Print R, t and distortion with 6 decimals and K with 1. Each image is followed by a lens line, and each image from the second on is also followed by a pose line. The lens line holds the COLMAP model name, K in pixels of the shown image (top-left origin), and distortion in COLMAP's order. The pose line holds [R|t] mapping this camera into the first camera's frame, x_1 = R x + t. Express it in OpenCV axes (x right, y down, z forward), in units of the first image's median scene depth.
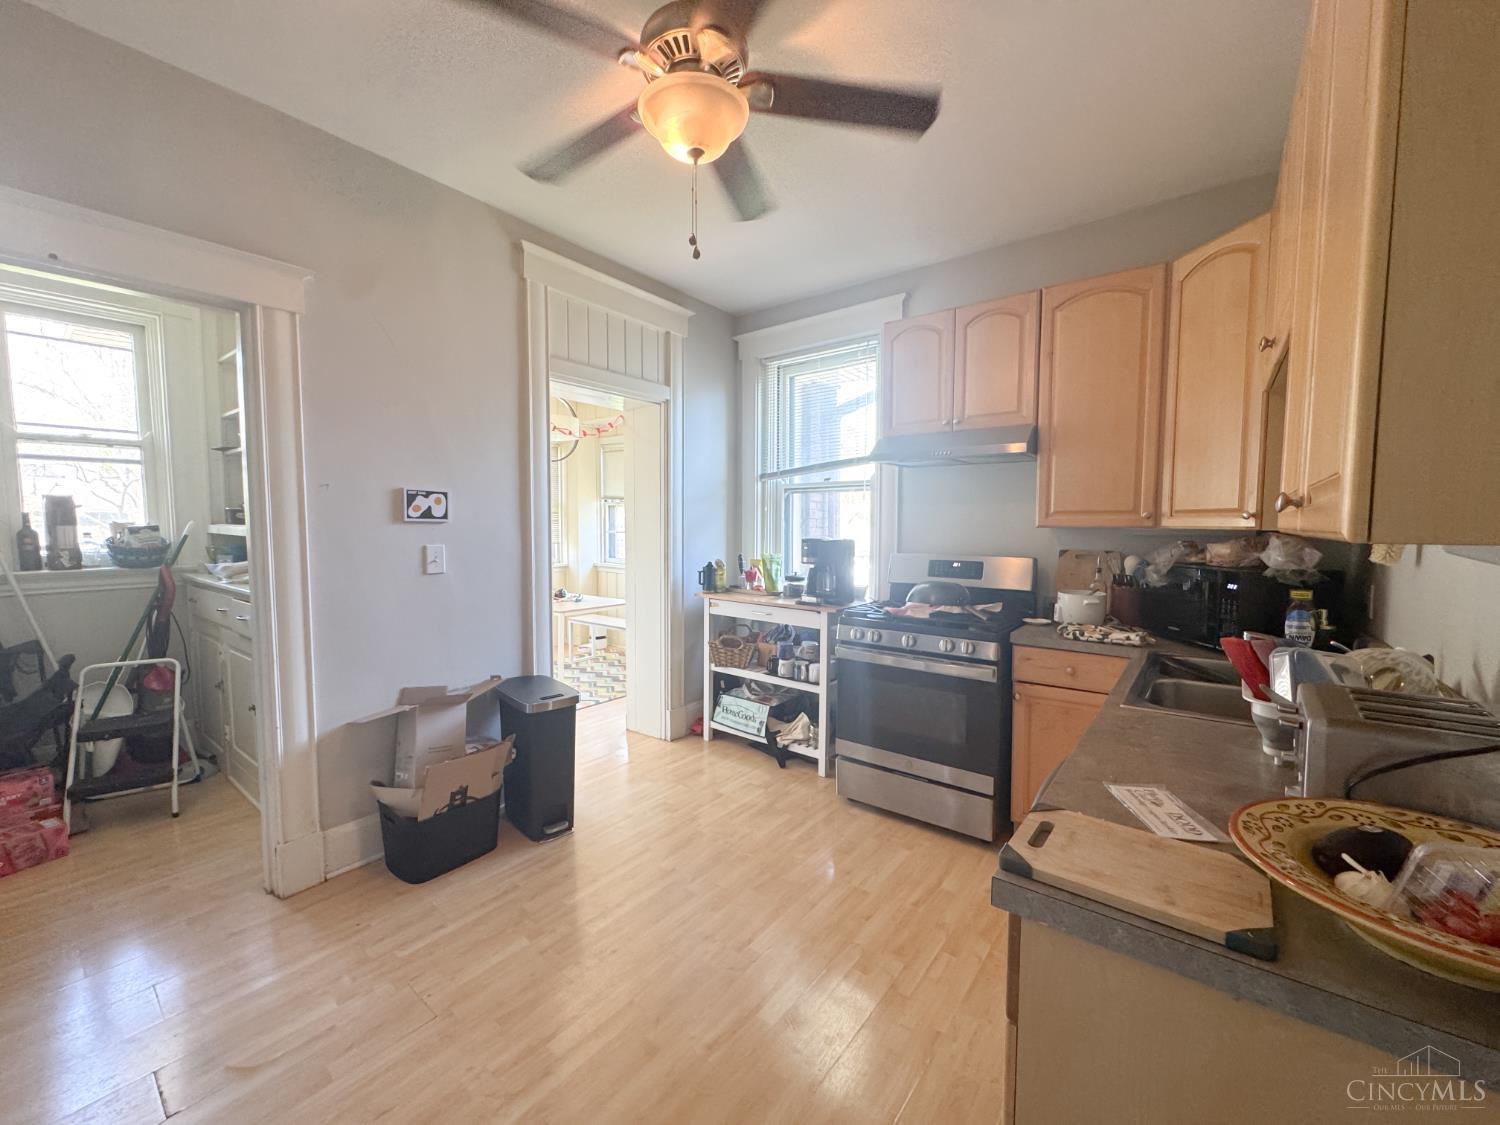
lens RADIAL K [[599.9, 0, 744.9], [0, 599.9, 567.2], [0, 0, 1]] dist [-0.001613, 0.000988]
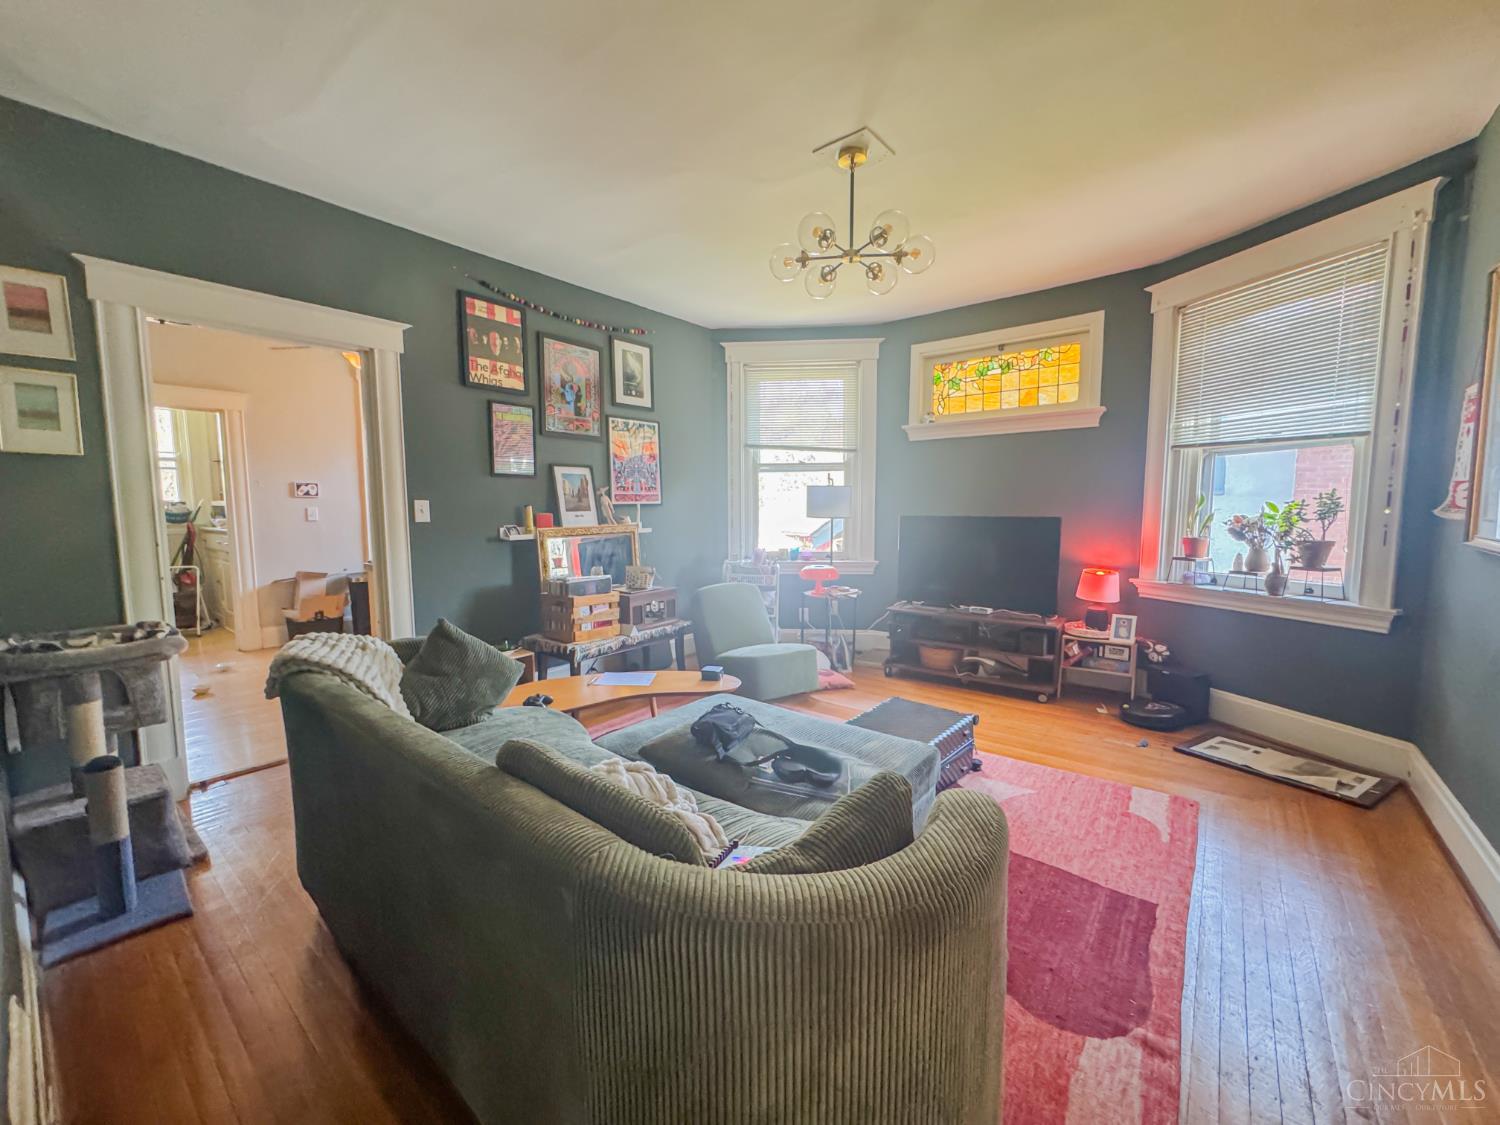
lens RADIAL K [[599.9, 0, 751.9], [0, 599.9, 560.4], [0, 0, 1]] dist [-0.001613, 0.000988]
pose [[0.999905, -0.010281, -0.009180, 0.949559], [0.010481, 0.999703, 0.022014, 0.106377], [0.008950, -0.022108, 0.999716, -1.012807]]
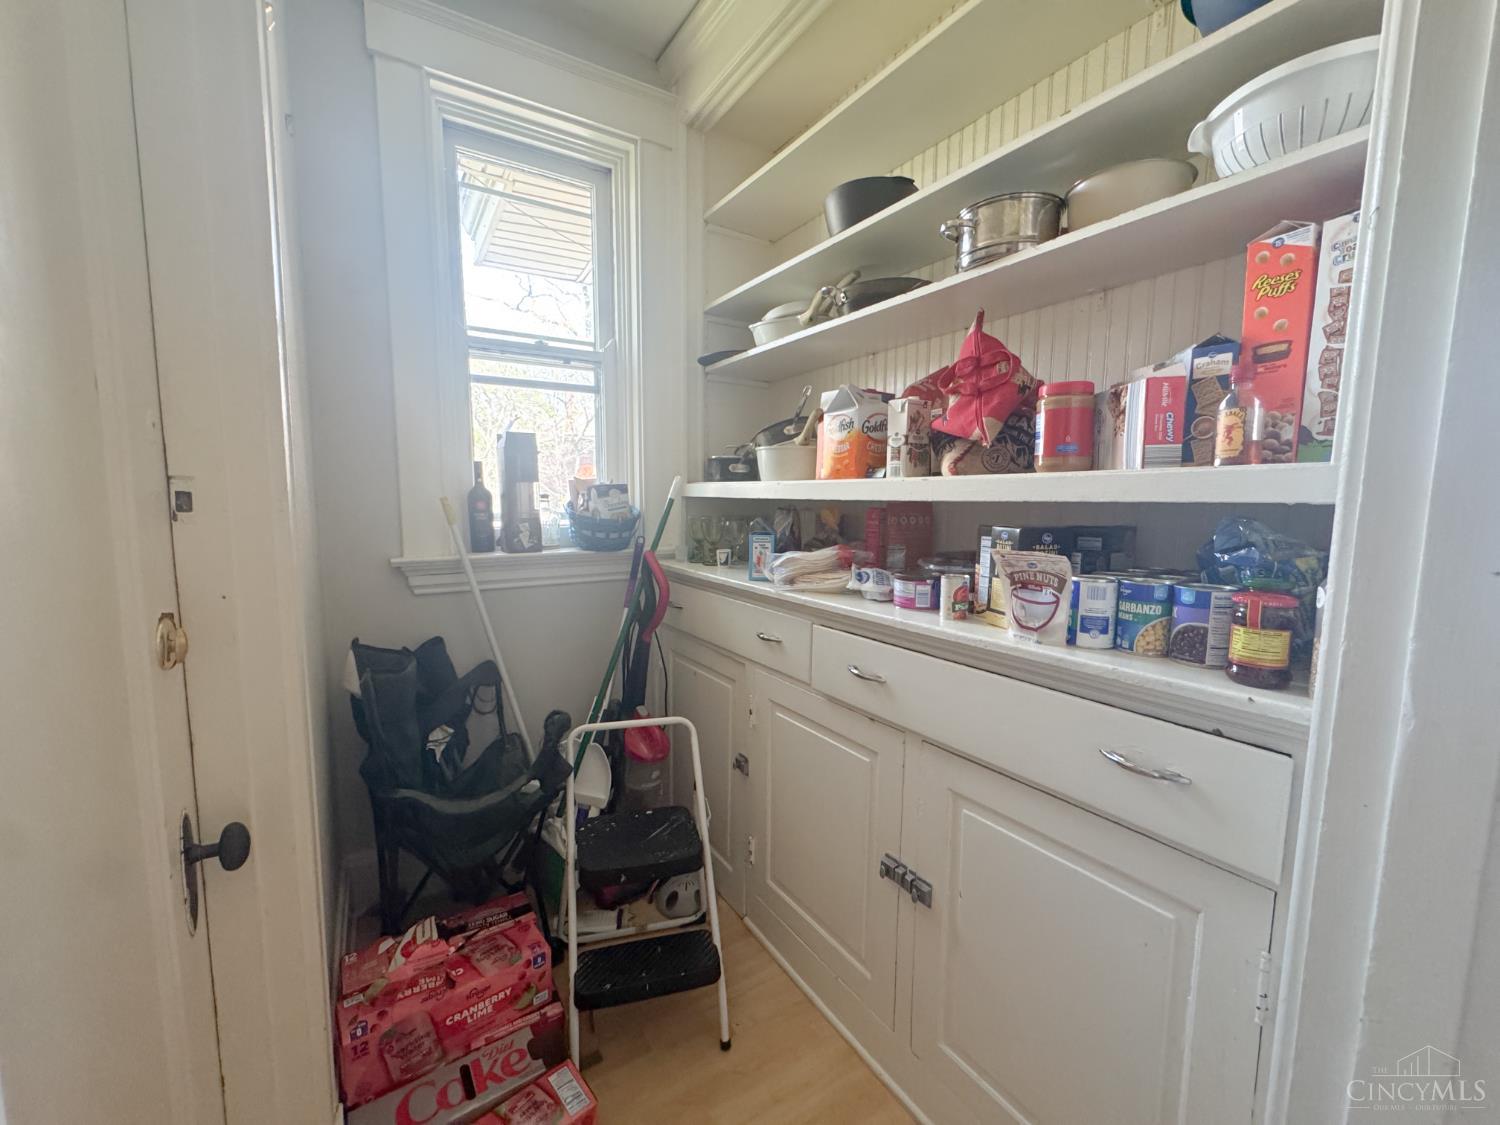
lens RADIAL K [[599.9, 0, 743.7], [0, 599.9, 563.3], [0, 0, 1]] dist [-0.001613, 0.000988]
pose [[0.938689, 0.040486, -0.342381, -0.694482], [-0.028166, 0.998767, 0.040884, -0.016120], [0.343614, -0.028734, 0.938671, 0.480354]]
